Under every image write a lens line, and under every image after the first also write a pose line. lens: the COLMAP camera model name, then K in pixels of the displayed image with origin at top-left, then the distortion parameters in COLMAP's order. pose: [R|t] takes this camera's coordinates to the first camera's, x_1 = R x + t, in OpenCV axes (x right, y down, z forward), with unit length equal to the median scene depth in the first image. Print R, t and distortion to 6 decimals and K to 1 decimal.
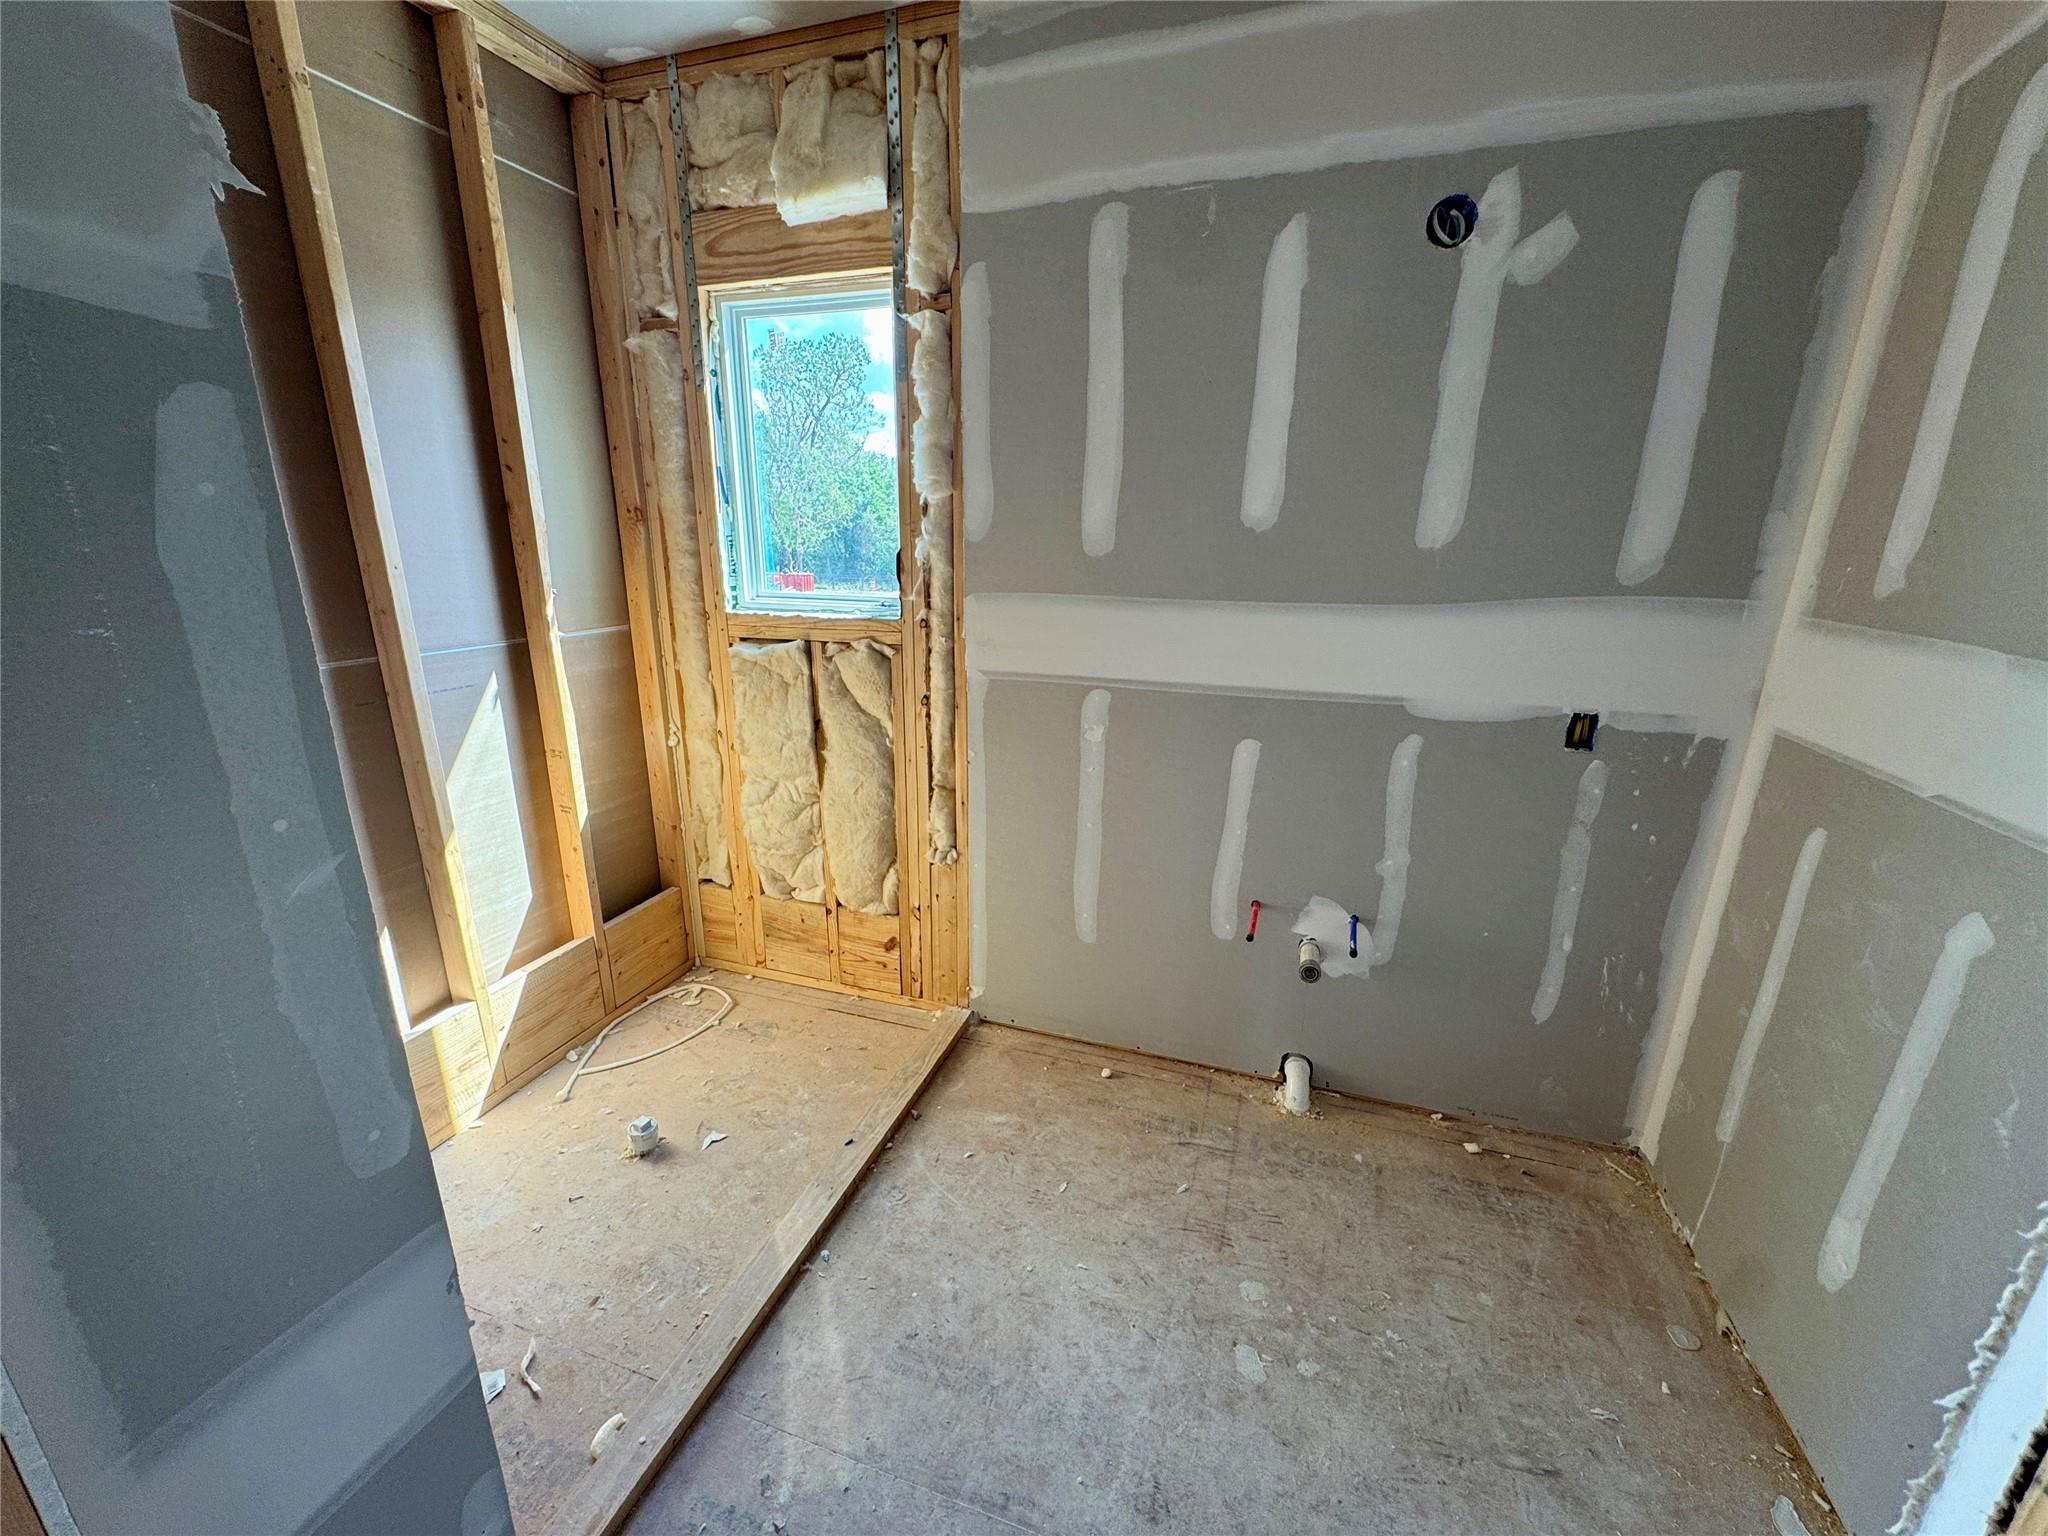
lens RADIAL K [[821.7, 0, 1018.6], [0, 821.7, 772.1], [0, 0, 1]] dist [0.000331, 0.000405]
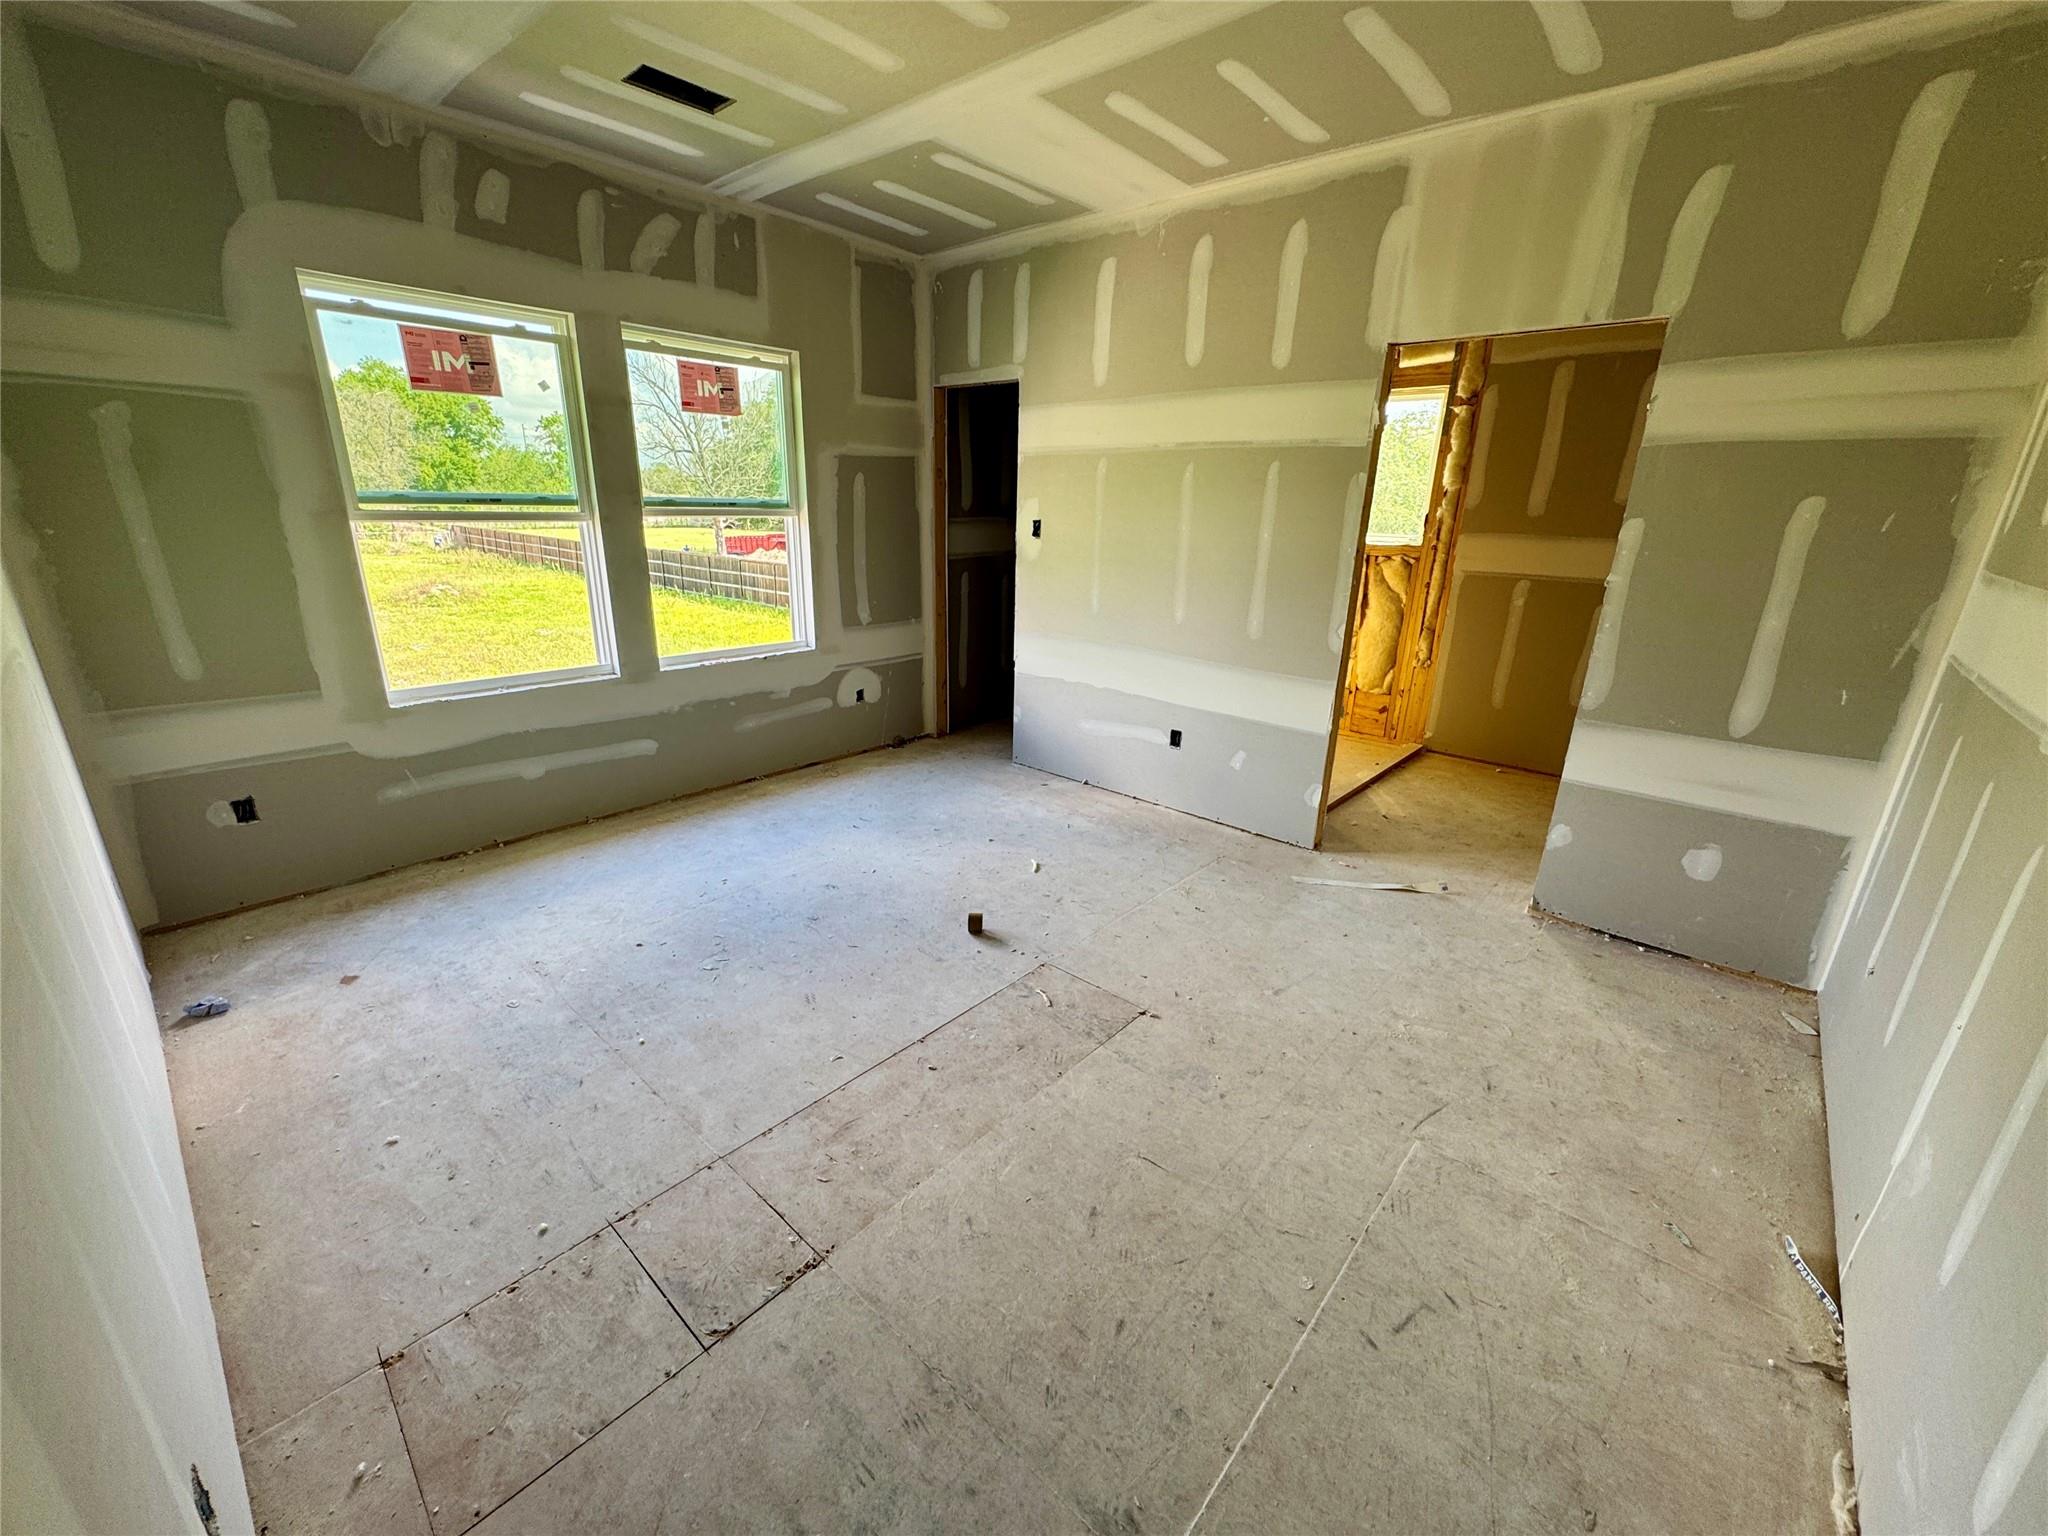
lens RADIAL K [[821.7, 0, 1026.0], [0, 821.7, 768.4], [0, 0, 1]] dist [0.000331, 0.000405]
pose [[0.920961, 0.130786, -0.367051, -0.237438], [-0.118514, 0.991379, 0.055881, 0.401272], [0.371195, -0.007964, 0.928521, -1.405455]]
